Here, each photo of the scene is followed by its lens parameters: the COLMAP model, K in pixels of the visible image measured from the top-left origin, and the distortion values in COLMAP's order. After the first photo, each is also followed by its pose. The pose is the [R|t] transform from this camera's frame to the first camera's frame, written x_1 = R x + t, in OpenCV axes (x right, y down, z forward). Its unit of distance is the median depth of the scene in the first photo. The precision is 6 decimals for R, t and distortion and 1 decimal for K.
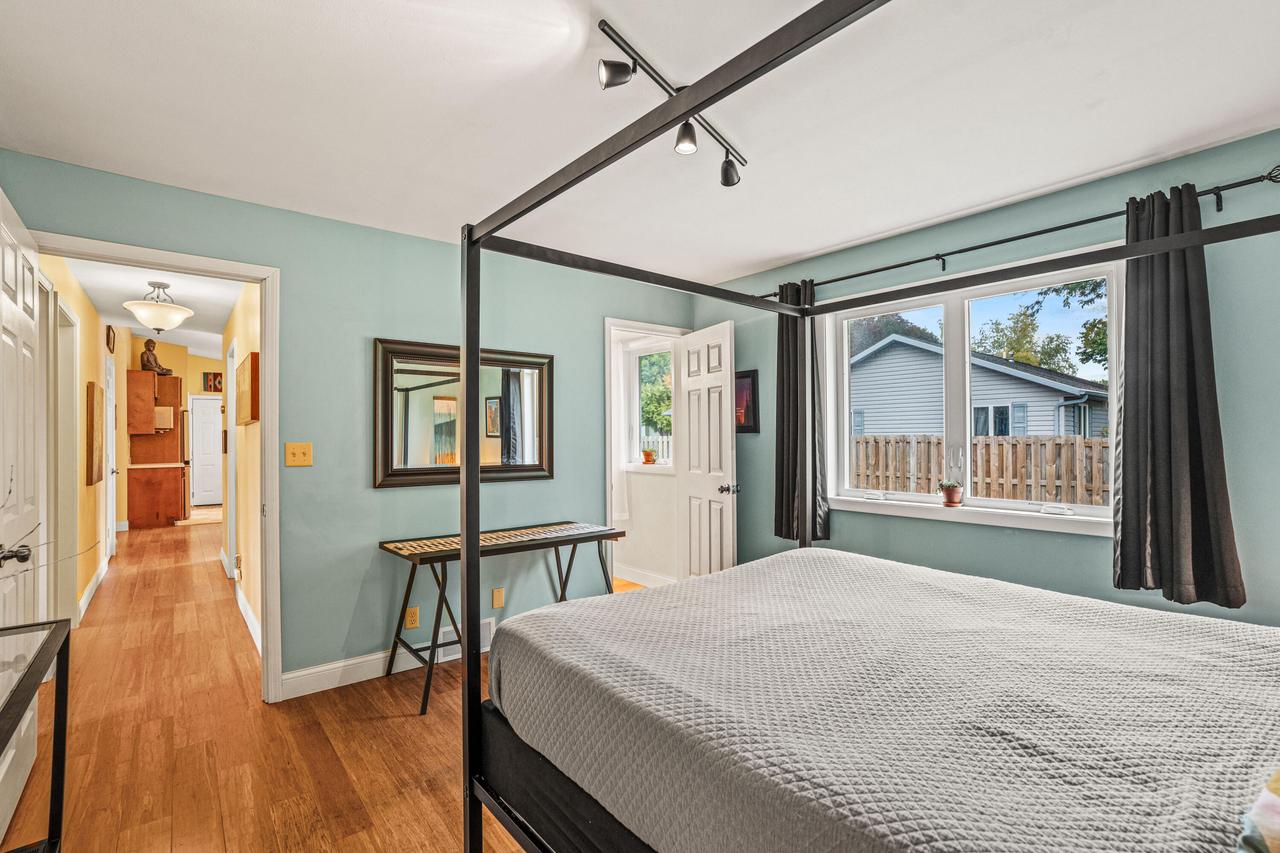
lens RADIAL K [[583.3, 0, 637.7], [0, 583.3, 429.9], [0, 0, 1]] dist [-0.032470, 0.000554]
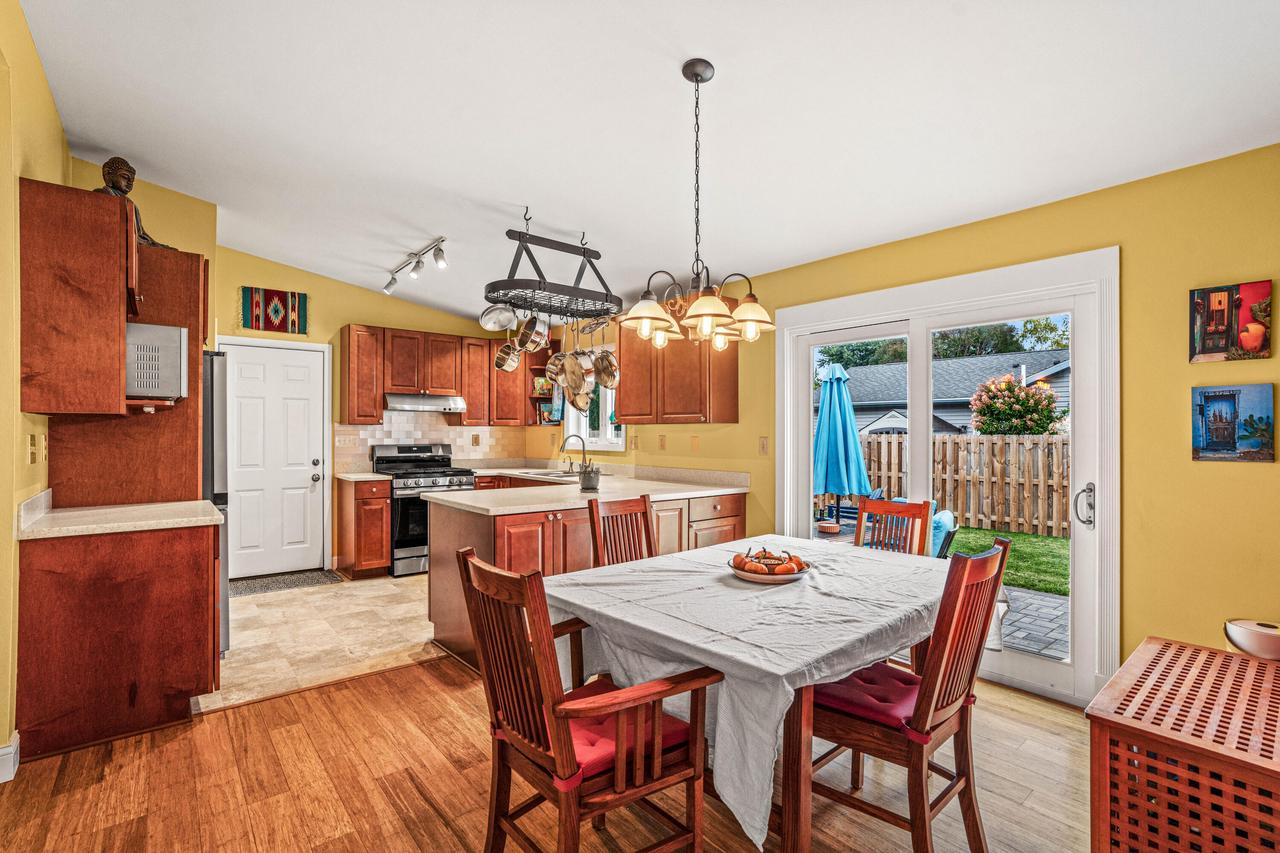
lens RADIAL K [[583.3, 0, 637.7], [0, 583.3, 429.9], [0, 0, 1]] dist [-0.032470, 0.000554]
pose [[0.999838, 0.009669, 0.015212, -0.566786], [-0.009699, 0.999951, 0.001874, 0.011955], [-0.015193, -0.002021, 0.999883, 0.678411]]
